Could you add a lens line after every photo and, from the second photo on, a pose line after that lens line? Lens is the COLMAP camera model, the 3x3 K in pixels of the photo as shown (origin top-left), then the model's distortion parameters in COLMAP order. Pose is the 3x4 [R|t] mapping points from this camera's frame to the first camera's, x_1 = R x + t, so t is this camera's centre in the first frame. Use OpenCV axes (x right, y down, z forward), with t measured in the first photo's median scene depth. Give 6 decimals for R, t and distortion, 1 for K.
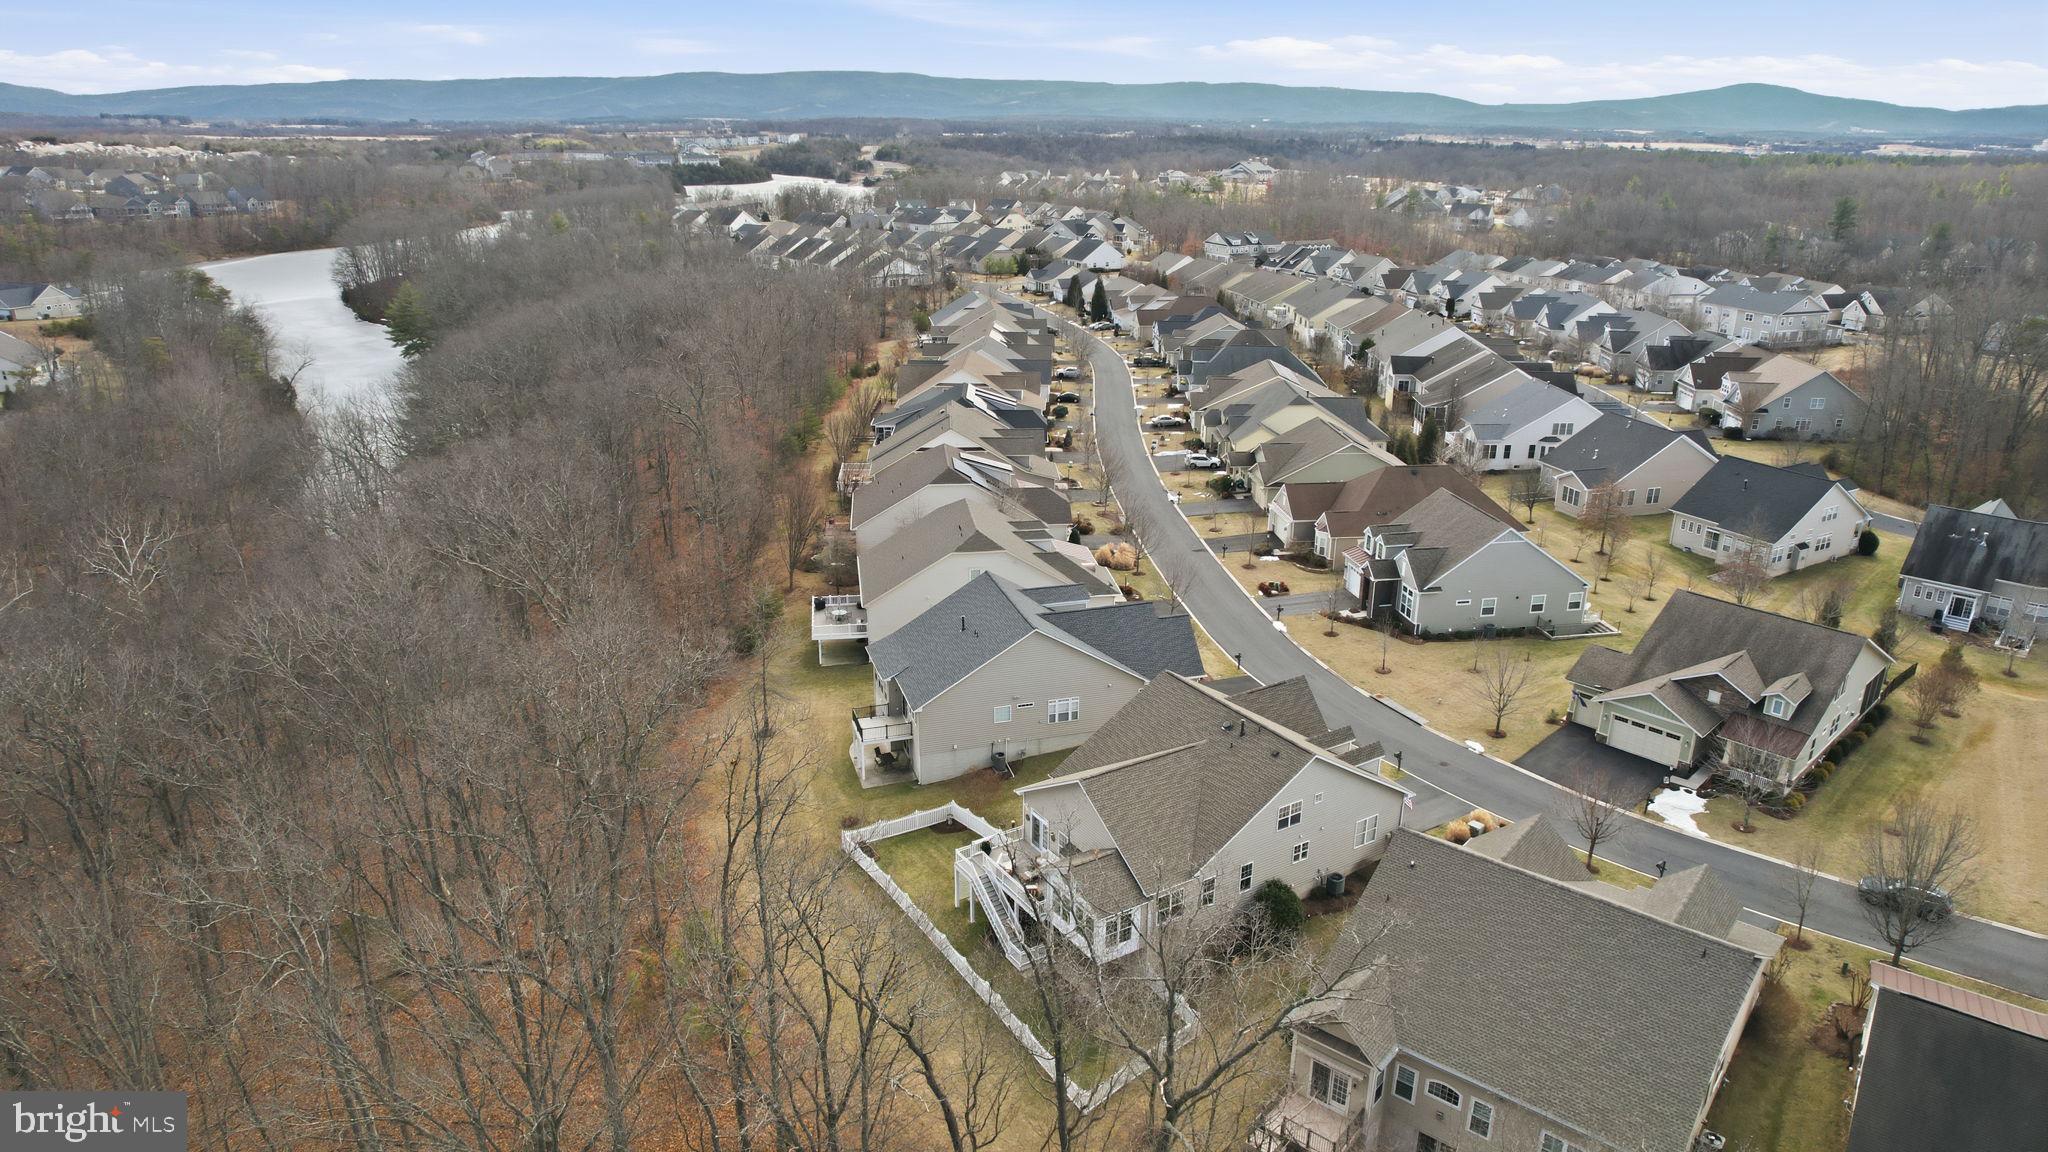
lens RADIAL K [[1302.9, 0, 1024.0], [0, 1302.9, 576.0], [0, 0, 1]] dist [-0.030104, 0.001965]
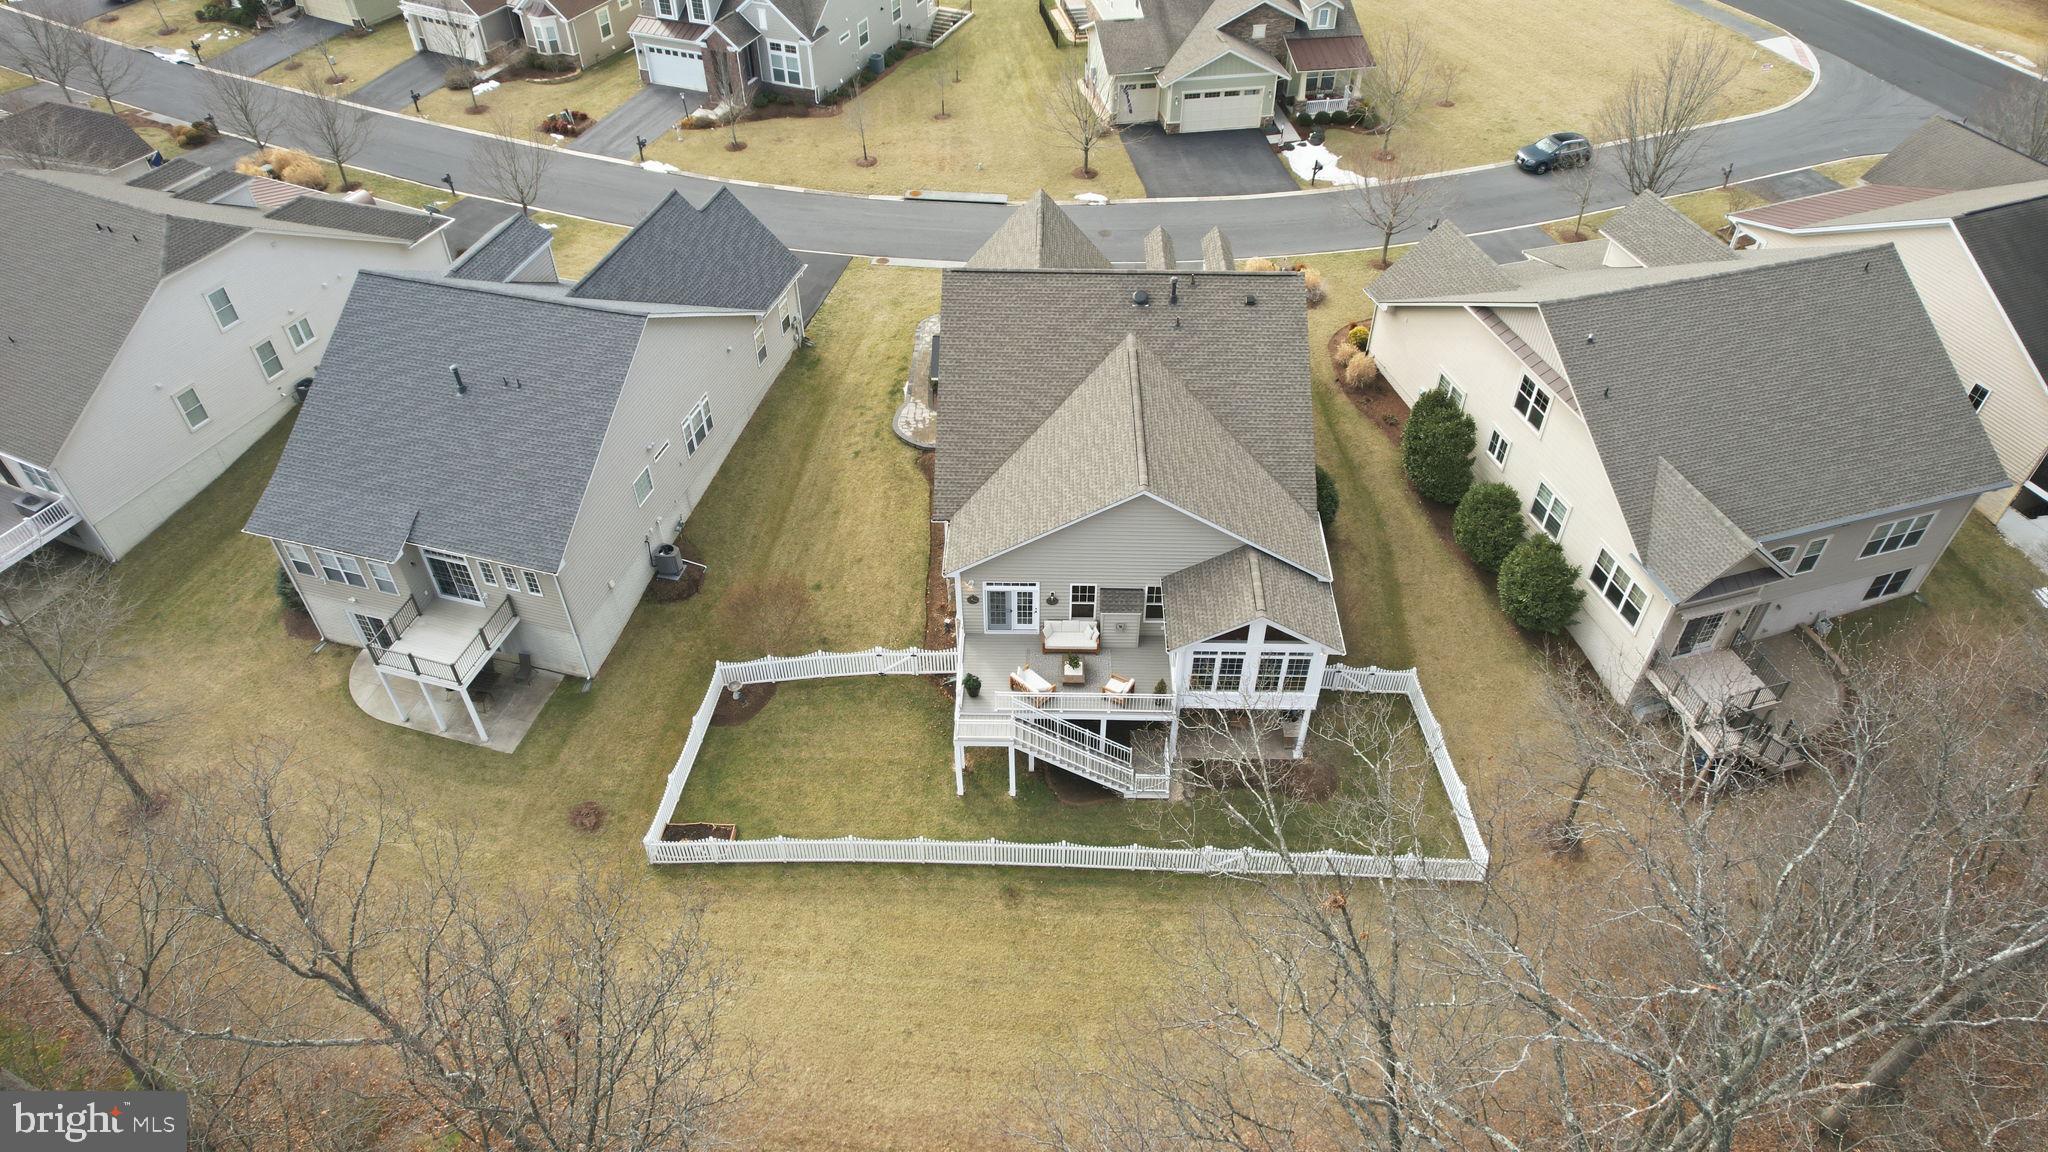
lens RADIAL K [[1302.9, 0, 1024.0], [0, 1302.9, 576.0], [0, 0, 1]] dist [-0.030104, 0.001965]
pose [[0.536387, -0.572911, 0.619727, -0.284031], [0.285172, 0.814142, 0.505816, -0.088824], [-0.794333, -0.094585, 0.600074, 0.538164]]
